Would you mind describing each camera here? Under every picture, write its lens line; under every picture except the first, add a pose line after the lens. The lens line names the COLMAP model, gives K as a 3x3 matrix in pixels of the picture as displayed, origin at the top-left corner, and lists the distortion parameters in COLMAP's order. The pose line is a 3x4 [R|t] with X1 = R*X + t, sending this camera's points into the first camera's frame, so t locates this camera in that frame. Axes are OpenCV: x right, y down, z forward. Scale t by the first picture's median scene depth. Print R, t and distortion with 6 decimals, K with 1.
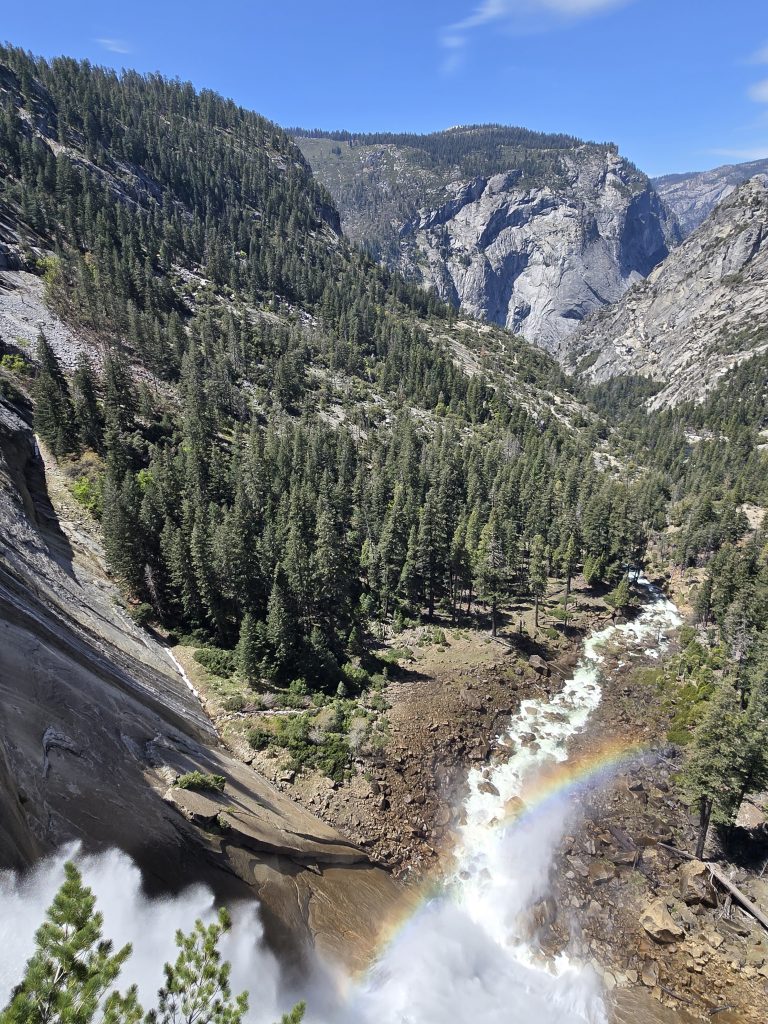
lens RADIAL K [[579.8, 0, 384.0], [0, 579.8, 512.0], [0, 0, 1]] dist [-0.002836, -0.003102]
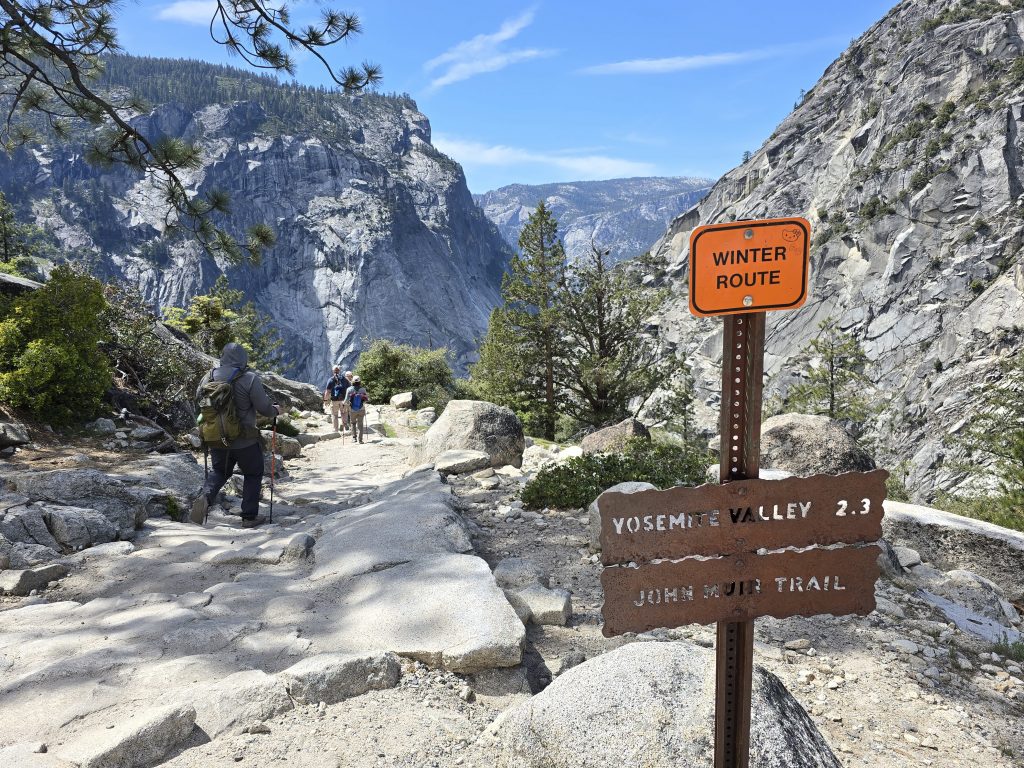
lens RADIAL K [[809.4, 0, 520.7], [0, 809.4, 379.5], [0, 0, 1]] dist [0.092231, -0.126184]
pose [[0.865554, -0.037672, 0.499397, 0.106084], [0.191369, 0.946375, -0.260291, -0.198999], [-0.462812, 0.320865, 0.826348, 0.618462]]
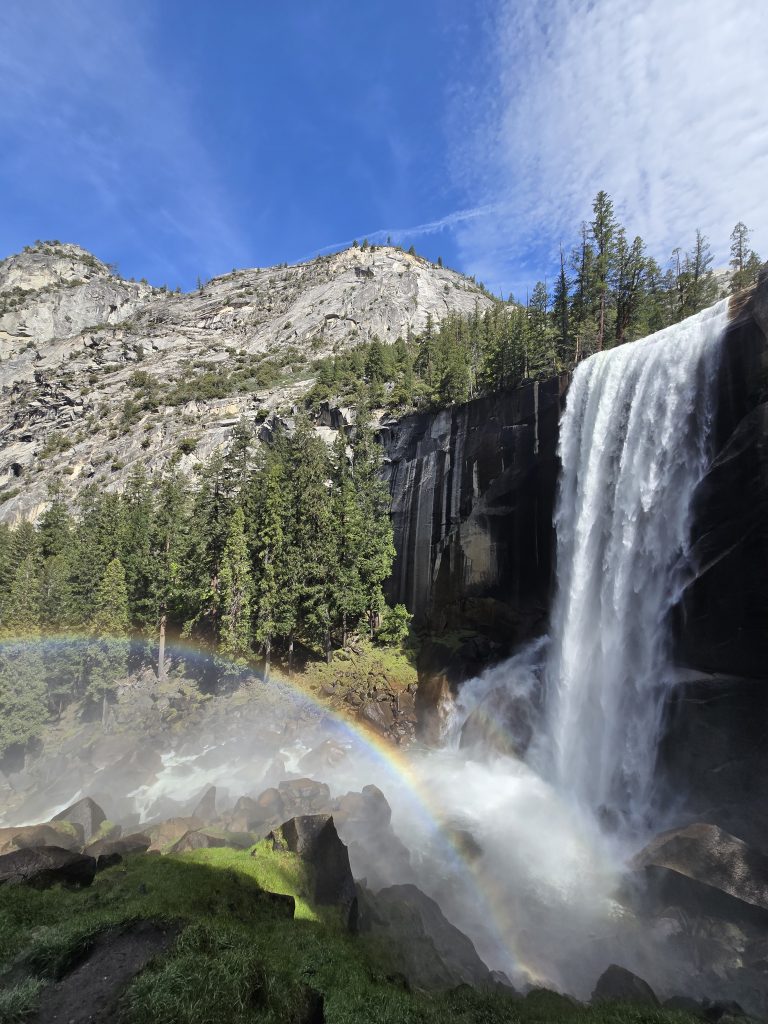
lens RADIAL K [[414.7, 0, 384.2], [0, 414.7, 507.2], [0, 0, 1]] dist [-0.002381, -0.000270]
pose [[0.127243, 0.167004, 0.977711, 0.218131], [0.373709, 0.905010, -0.203221, -0.061655], [-0.918777, 0.391238, 0.052745, 0.598667]]
